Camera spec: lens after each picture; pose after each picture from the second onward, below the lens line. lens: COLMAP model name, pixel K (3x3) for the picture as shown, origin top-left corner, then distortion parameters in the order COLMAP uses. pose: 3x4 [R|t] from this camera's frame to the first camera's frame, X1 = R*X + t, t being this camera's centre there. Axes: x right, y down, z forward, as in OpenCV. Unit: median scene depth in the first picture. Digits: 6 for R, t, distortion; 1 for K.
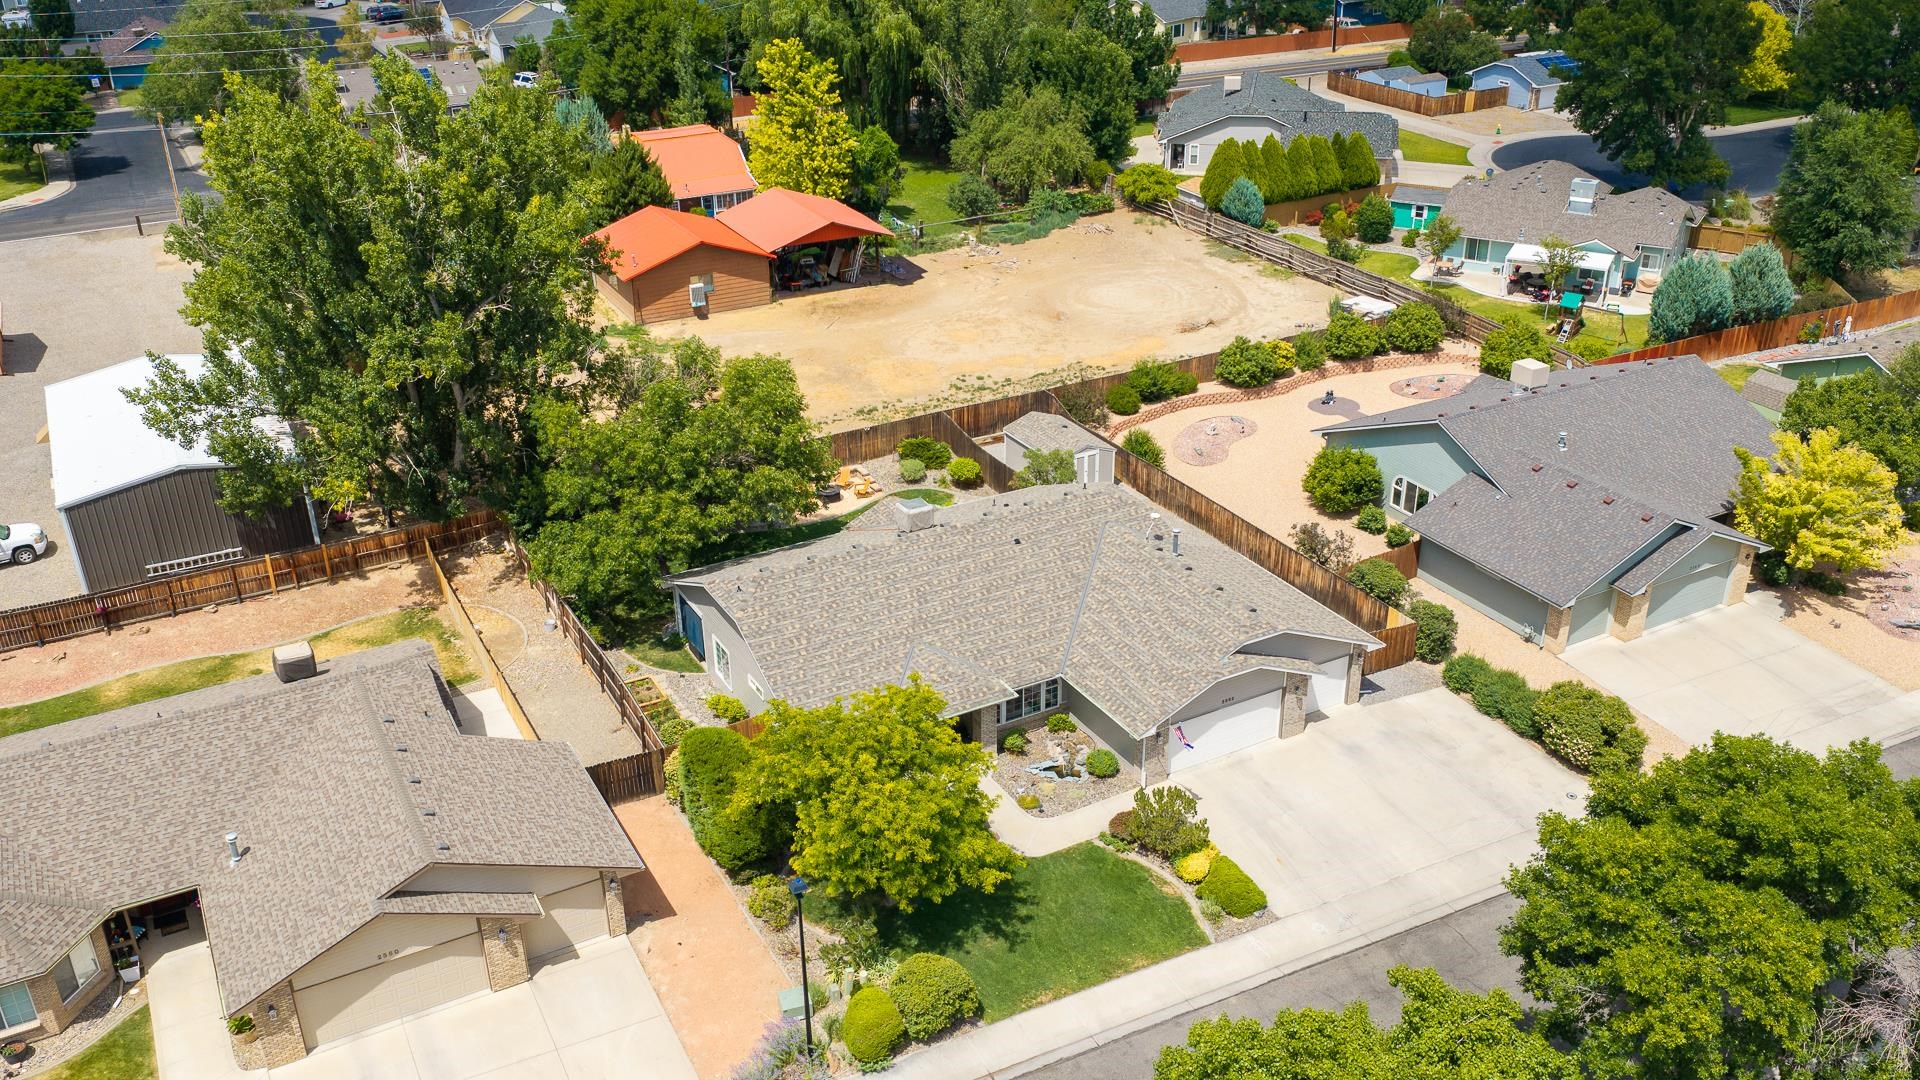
lens RADIAL K [[1585.3, 0, 960.0], [0, 1585.3, 540.0], [0, 0, 1]] dist [0.023909, -0.062647]
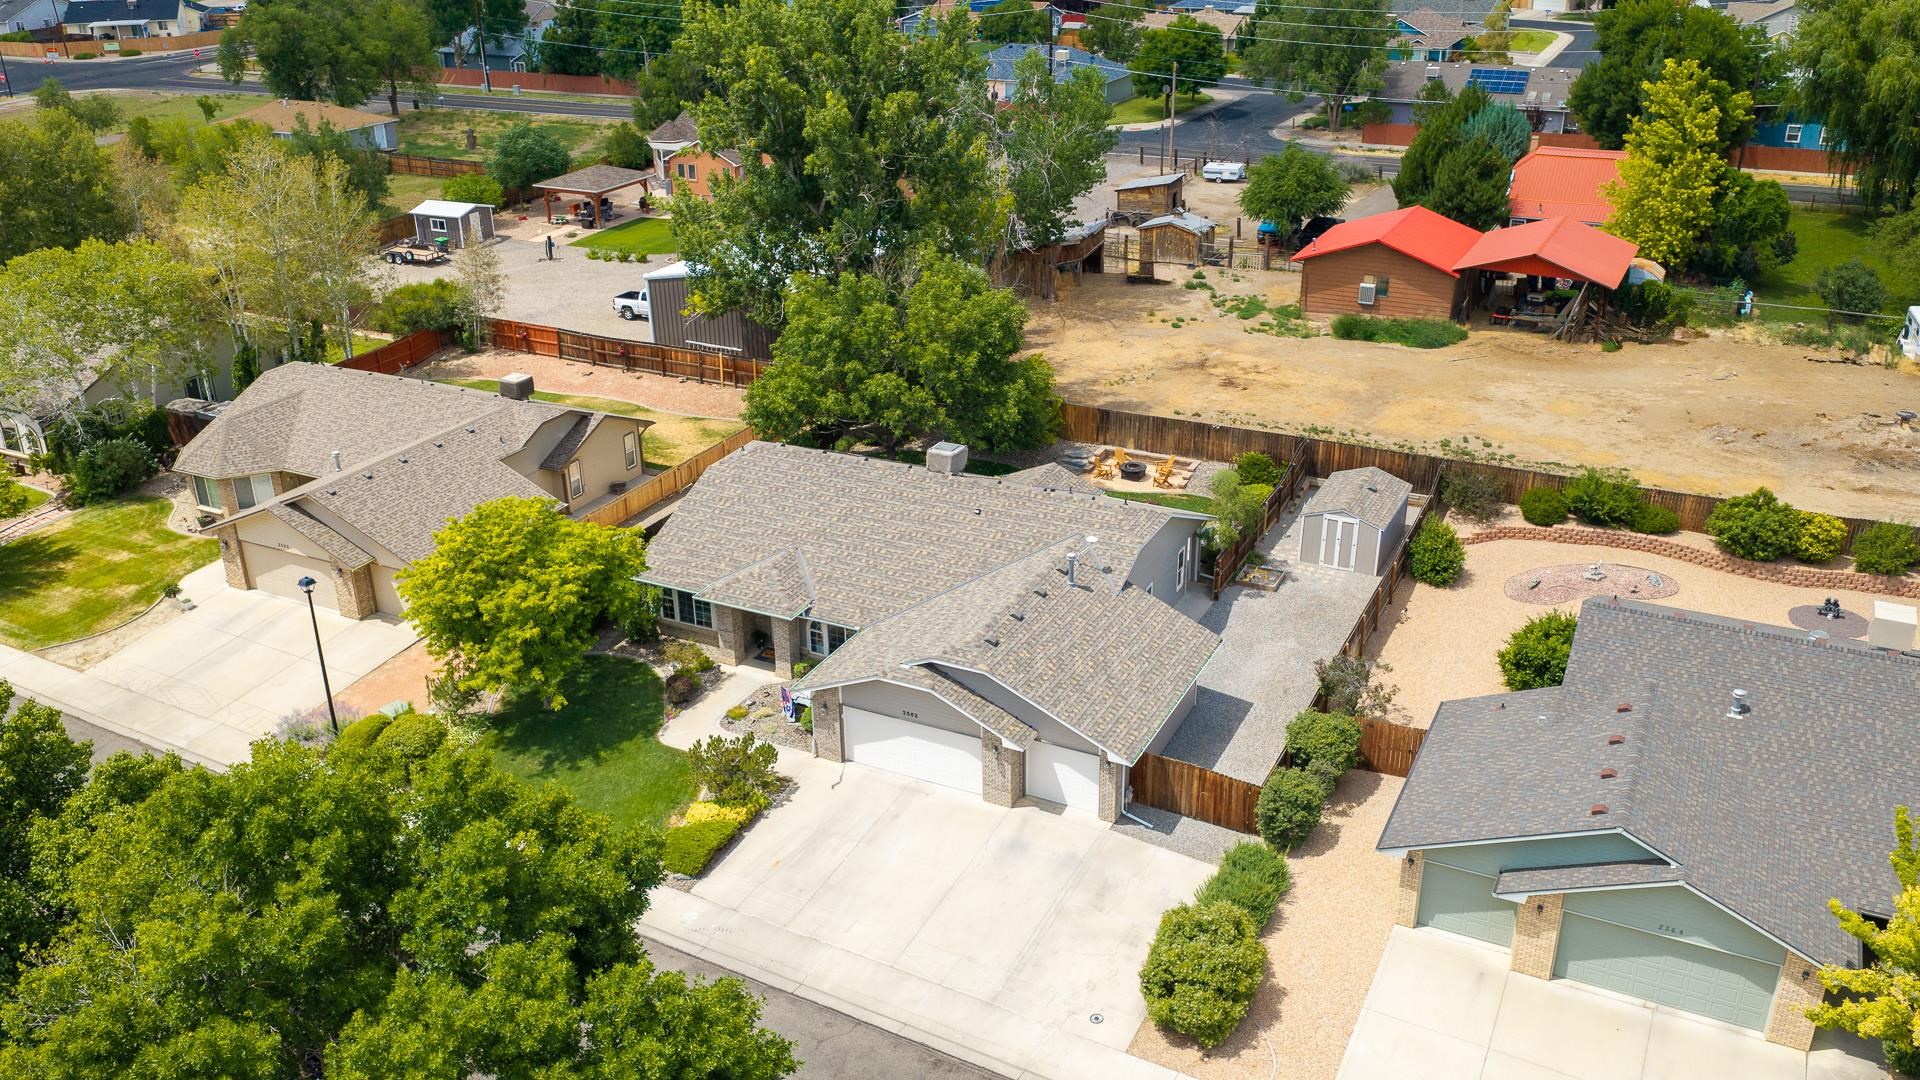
lens RADIAL K [[1585.3, 0, 960.0], [0, 1585.3, 540.0], [0, 0, 1]] dist [0.023909, -0.062647]
pose [[0.565840, 0.338952, -0.751623, 0.623676], [-0.356792, 0.922482, 0.147401, -0.099422], [0.743320, 0.184768, 0.642912, 0.325099]]
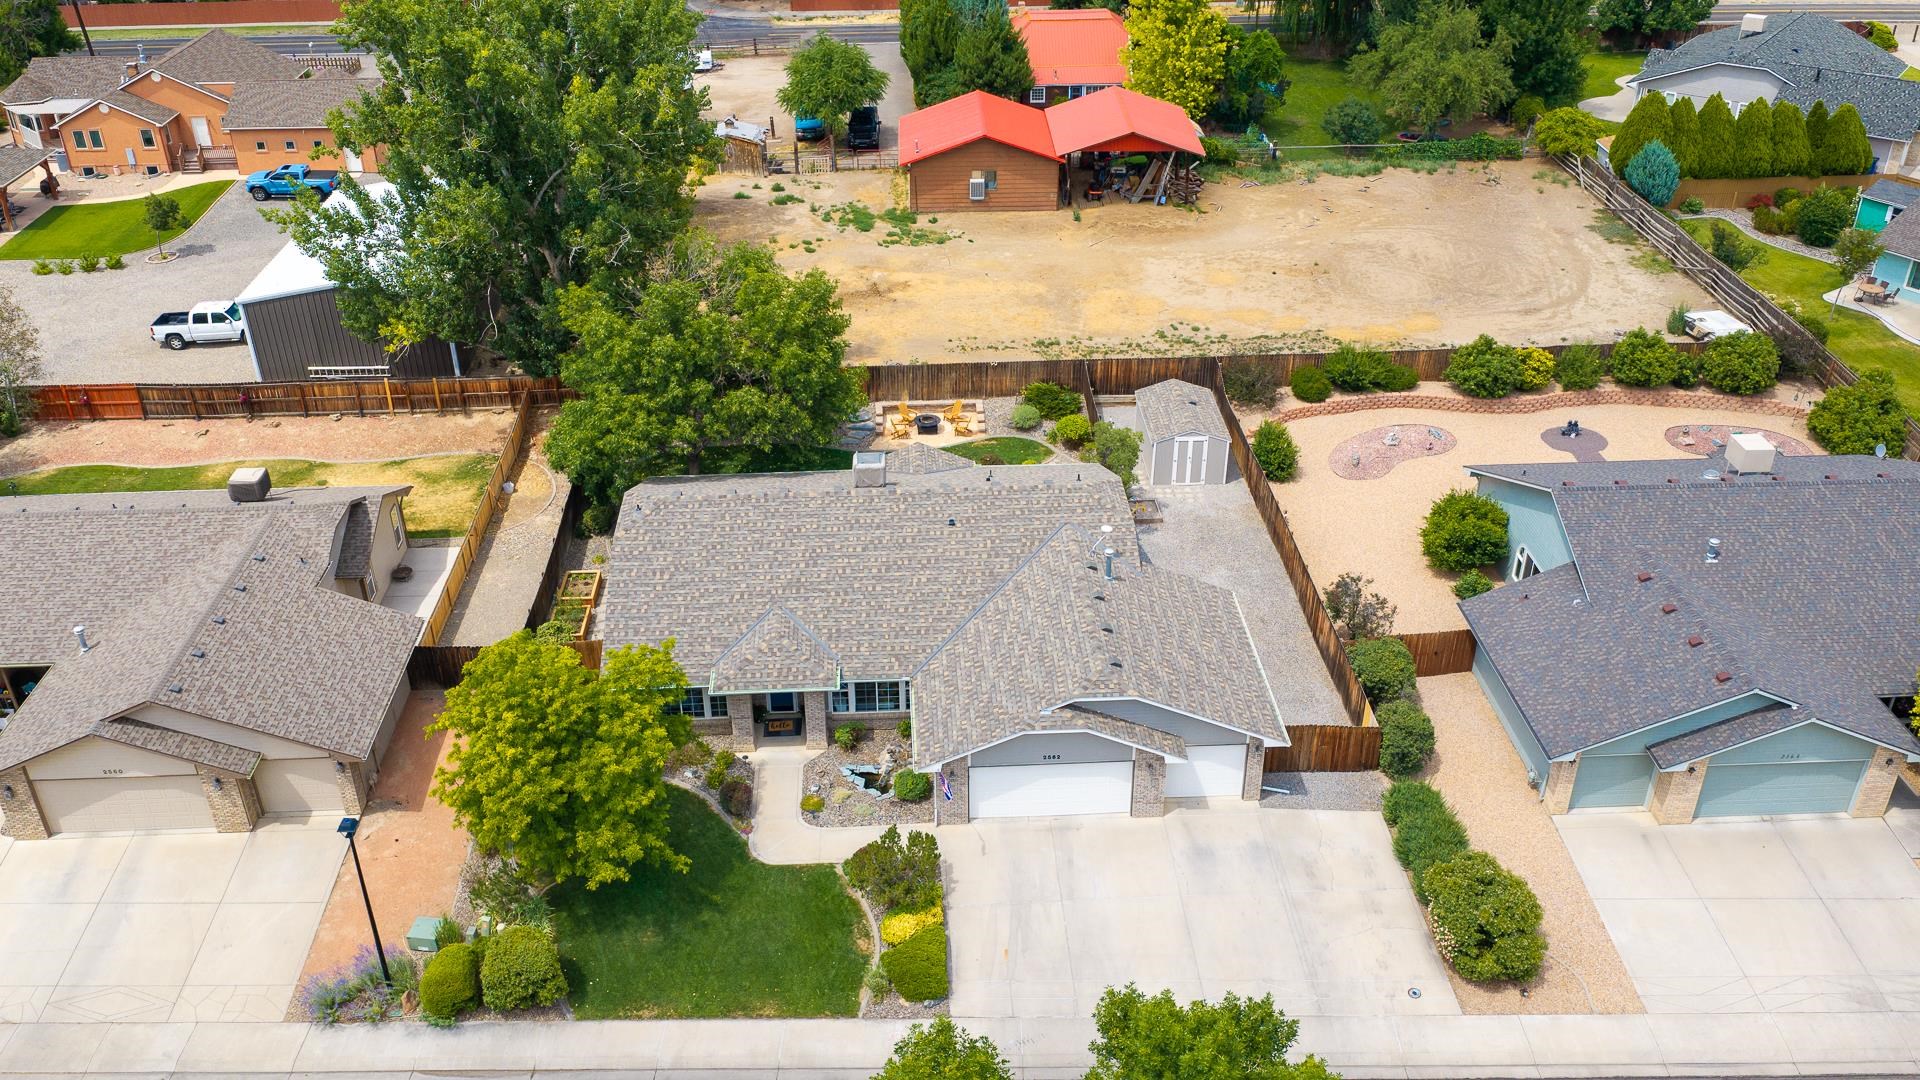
lens RADIAL K [[1585.3, 0, 960.0], [0, 1585.3, 540.0], [0, 0, 1]] dist [0.023909, -0.062647]
pose [[0.898205, 0.227276, -0.376263, 0.321085], [-0.196597, 0.973286, 0.118588, -0.081768], [0.393164, -0.032544, 0.918892, 0.141522]]
